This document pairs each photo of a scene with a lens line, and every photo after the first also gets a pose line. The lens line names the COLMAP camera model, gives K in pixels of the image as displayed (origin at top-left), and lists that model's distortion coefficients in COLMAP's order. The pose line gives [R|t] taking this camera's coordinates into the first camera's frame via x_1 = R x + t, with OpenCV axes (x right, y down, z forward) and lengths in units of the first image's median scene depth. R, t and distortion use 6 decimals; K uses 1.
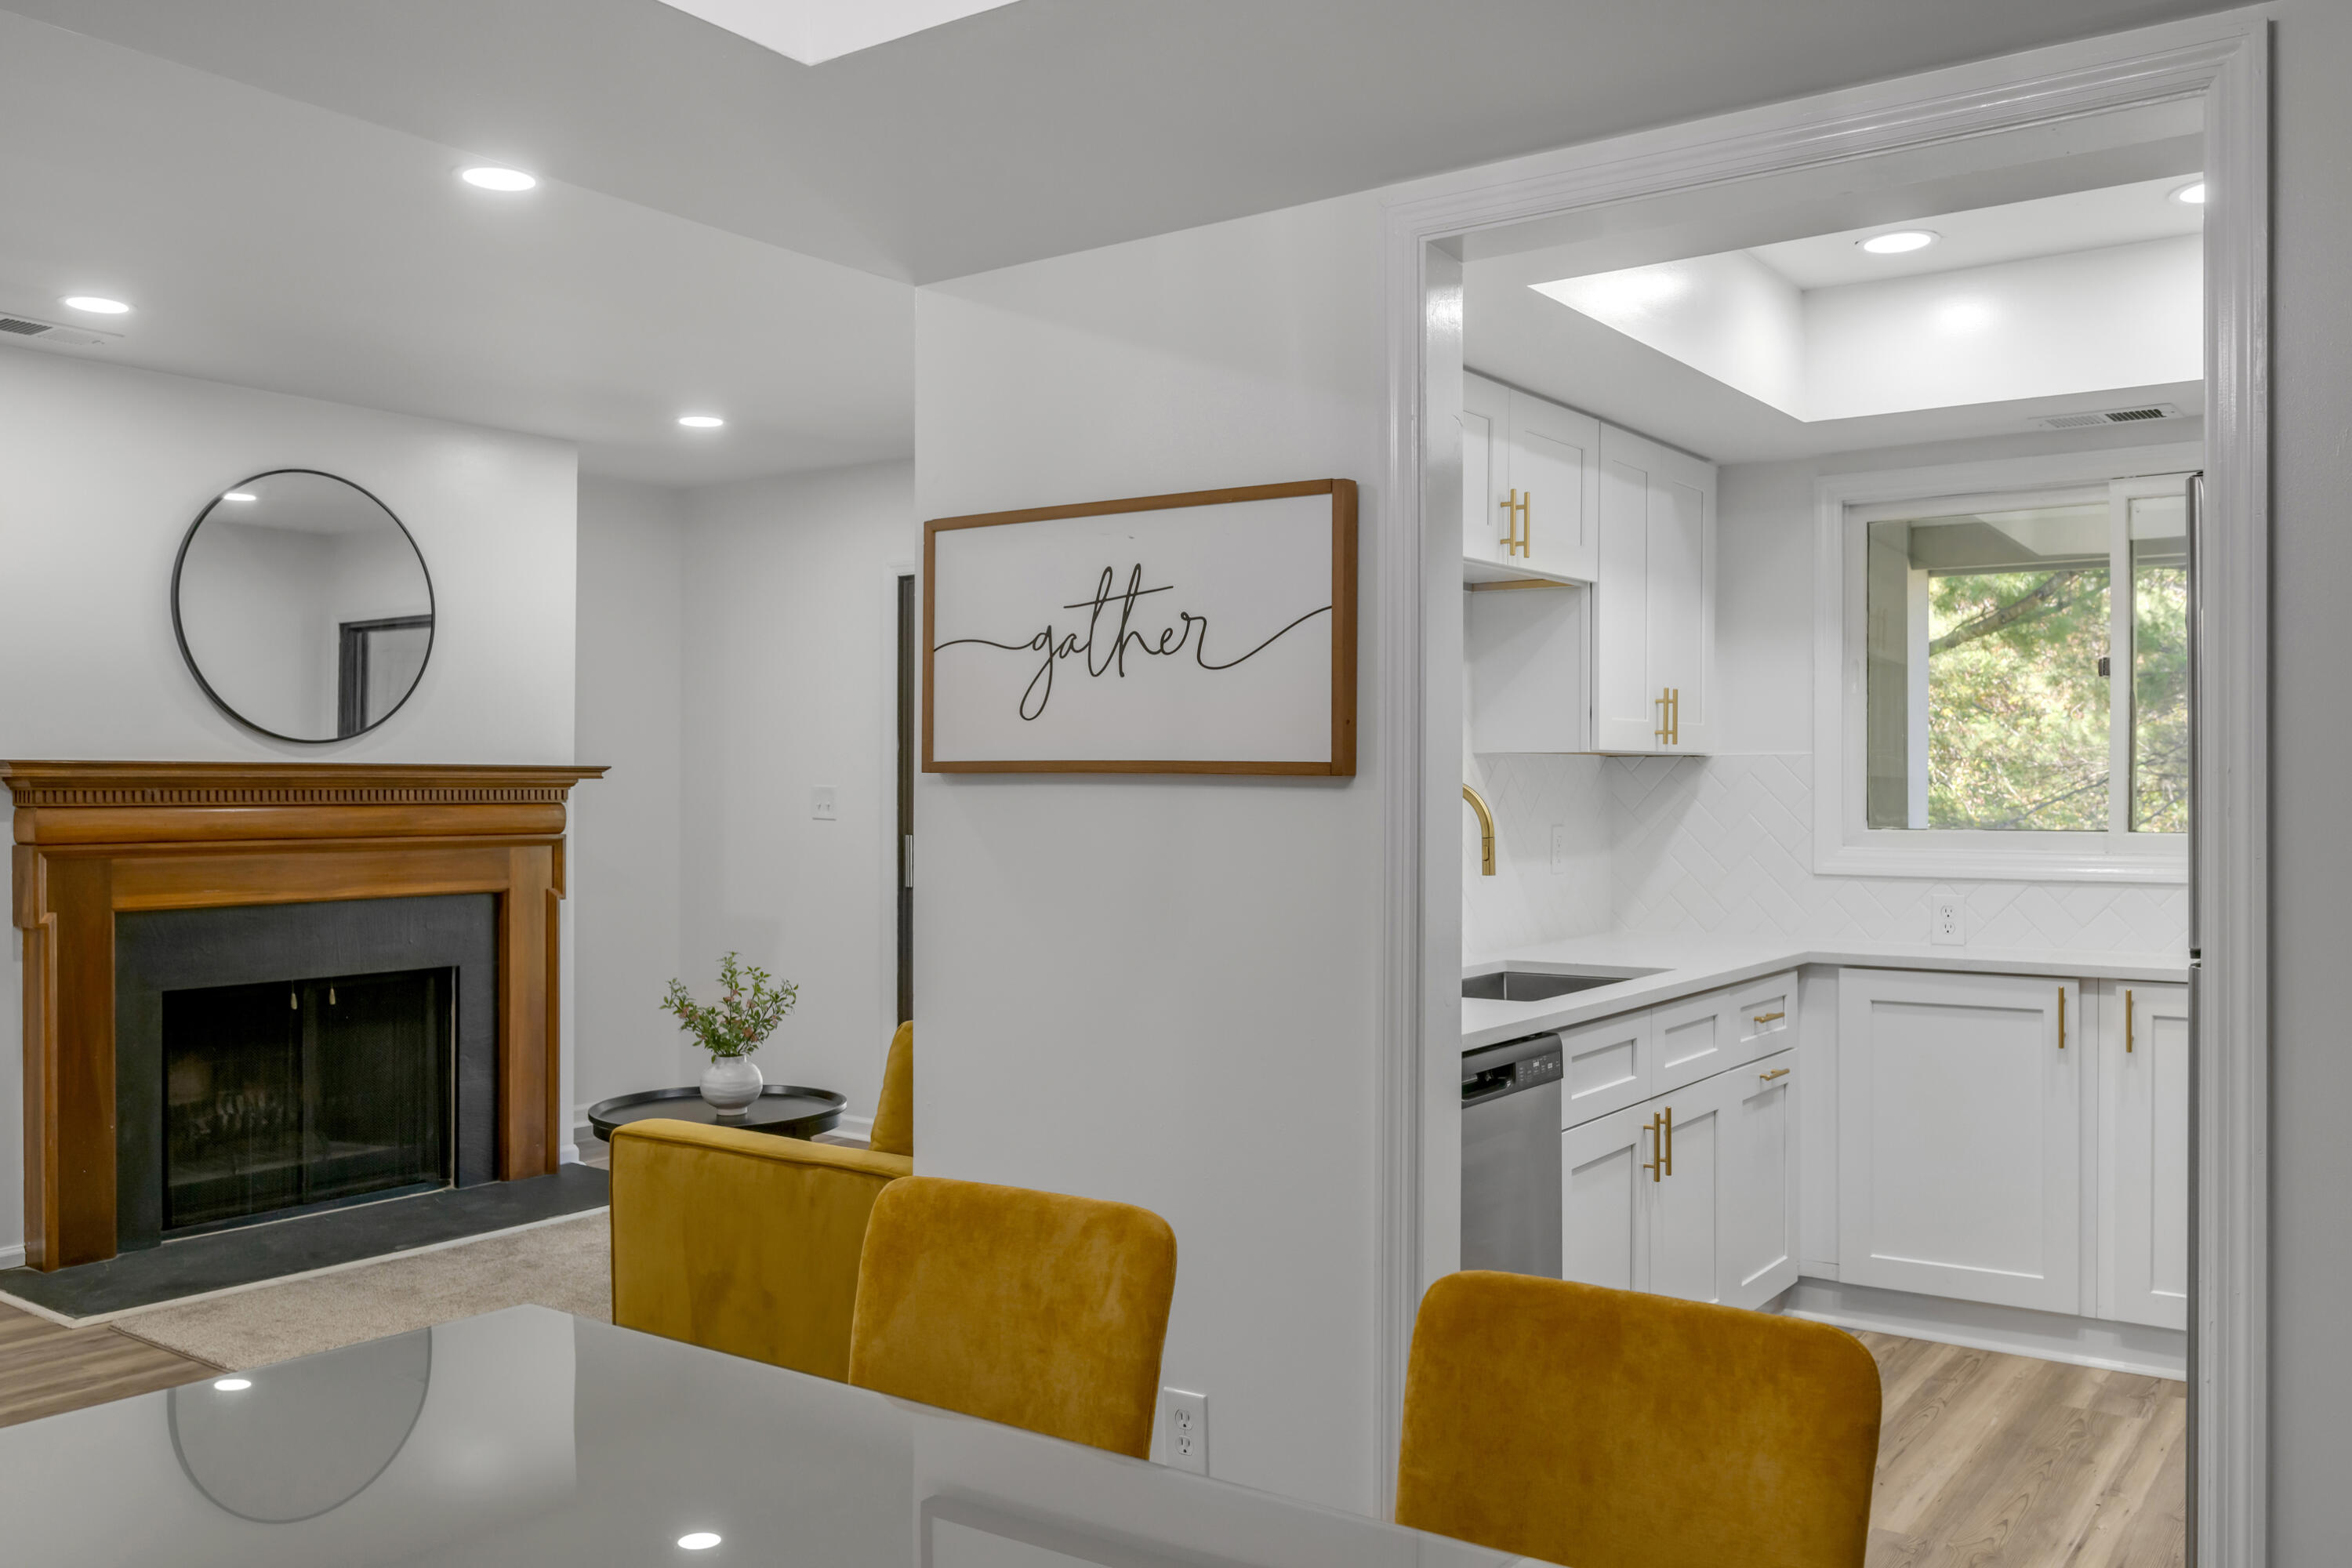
lens RADIAL K [[1883.1, 0, 1176.0], [0, 1883.1, 784.0], [0, 0, 1]] dist [-0.024898, 0.001801]
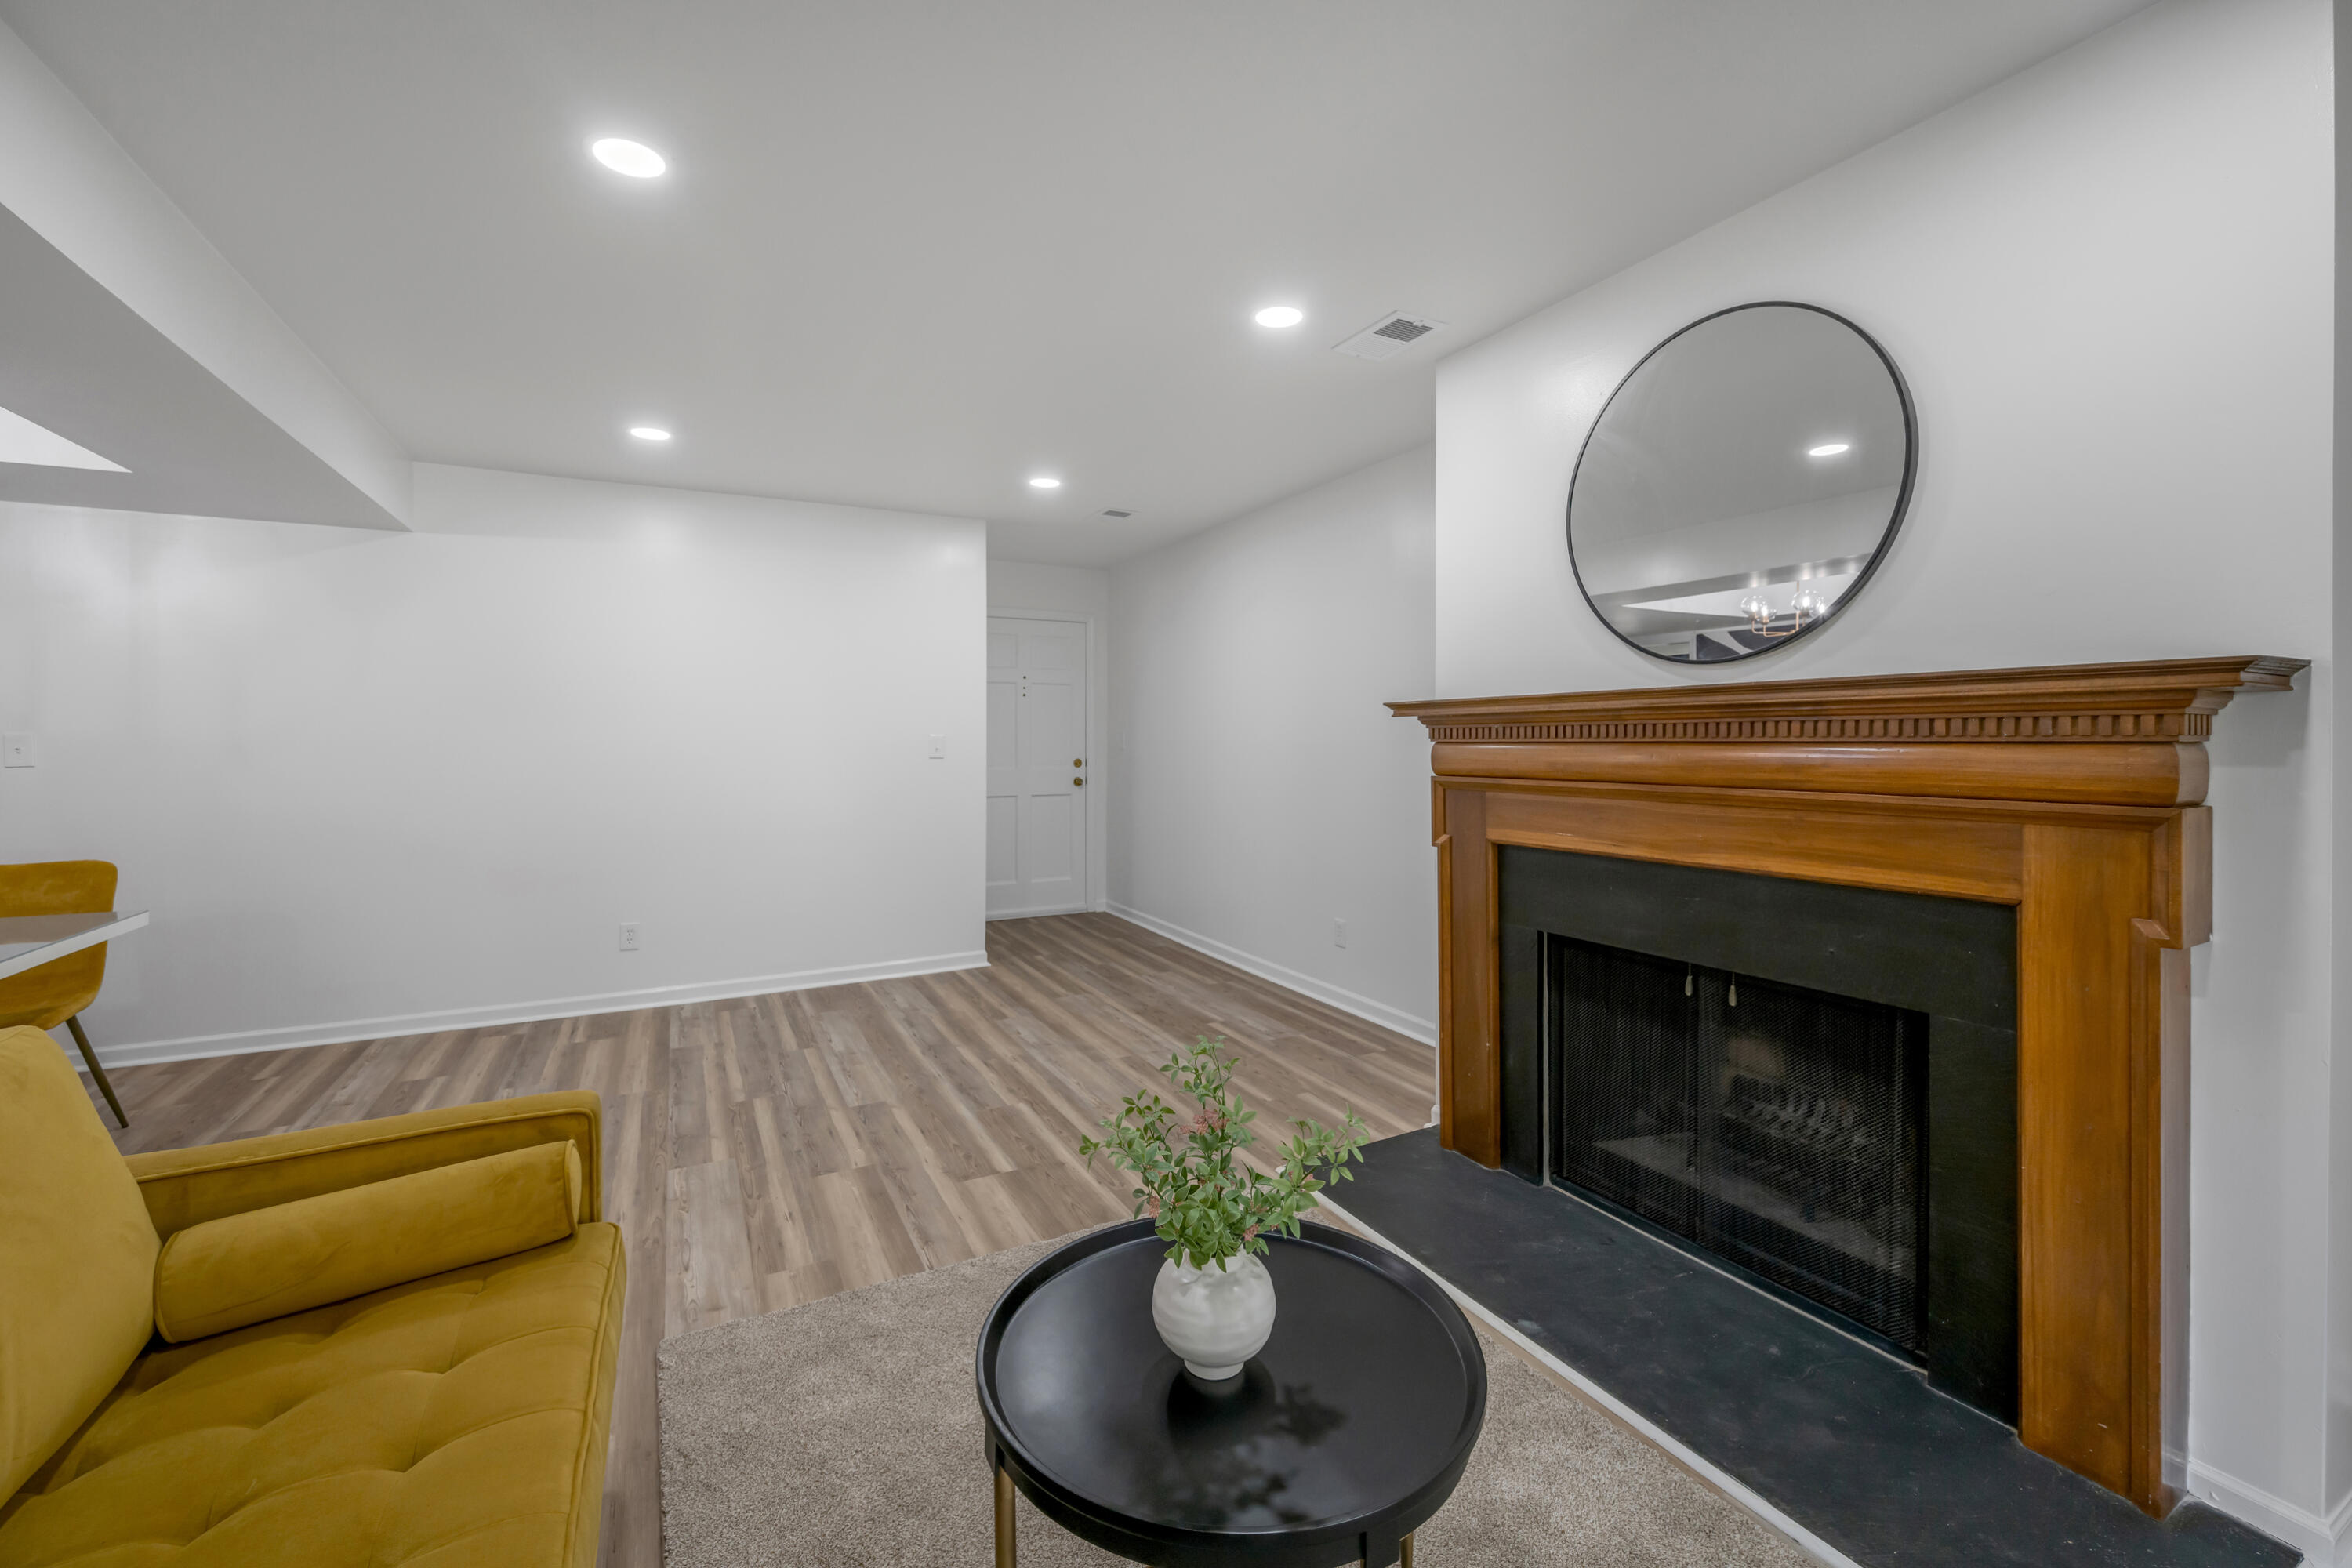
lens RADIAL K [[967.2, 0, 1173.0], [0, 967.2, 731.5], [0, 0, 1]] dist [-0.009867, -0.000034]
pose [[-0.446971, -0.002591, -0.894545, 0.000284], [0.006158, 0.999963, -0.005973, 0.010215], [0.894527, -0.008179, -0.446939, 1.309466]]
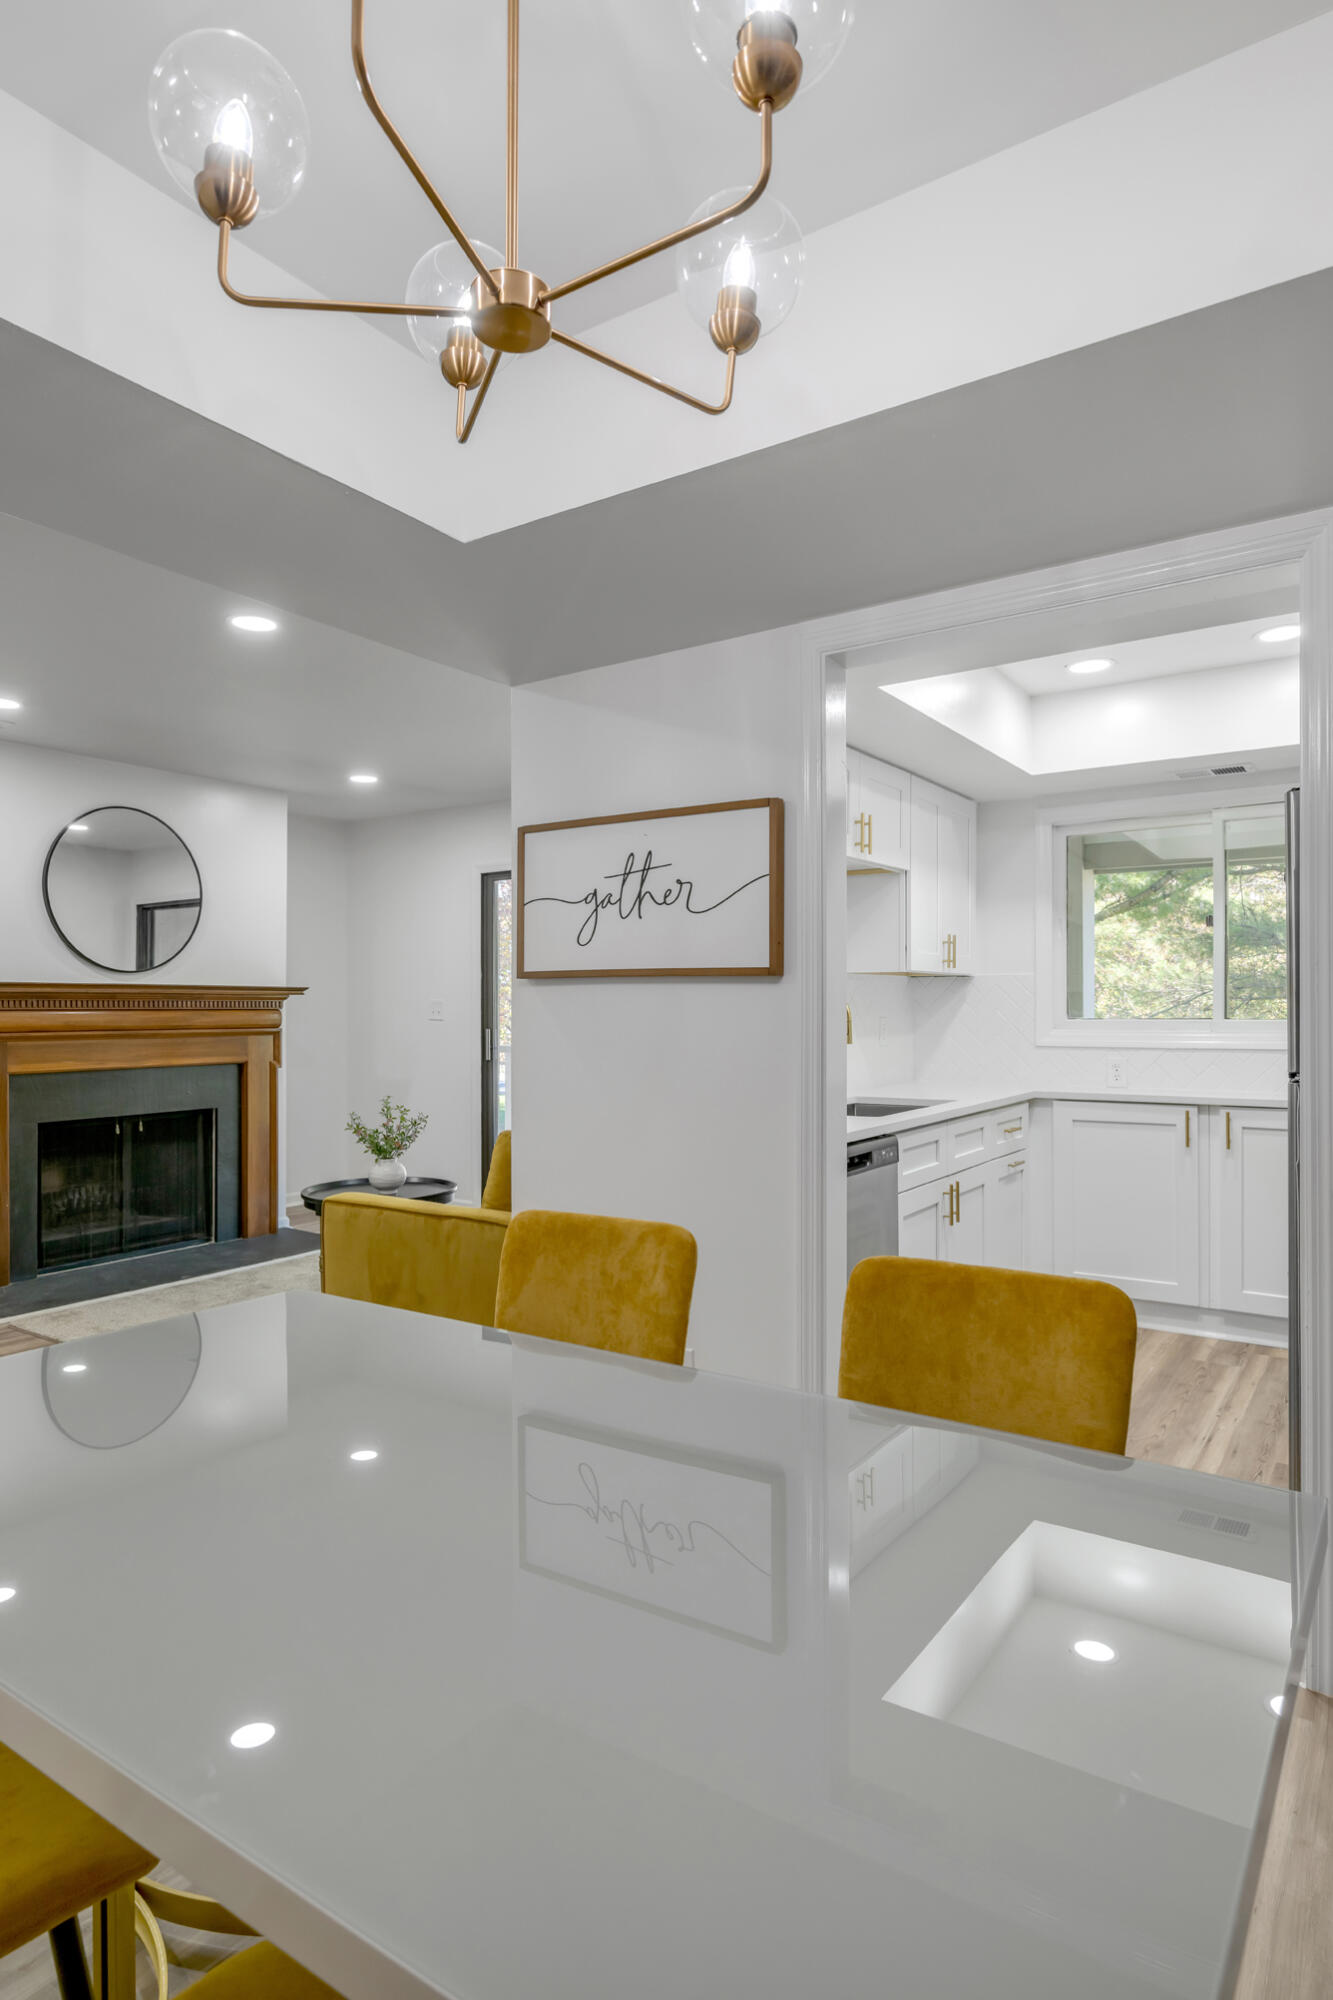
lens RADIAL K [[1127.9, 0, 652.3], [0, 1127.9, 1005.9], [0, 0, 1]] dist [-0.012136, 0.001498]
pose [[0.999799, -0.003460, 0.019755, -0.026181], [0.003515, 0.999990, -0.002719, 0.015781], [-0.019745, 0.002788, 0.999801, 0.000965]]
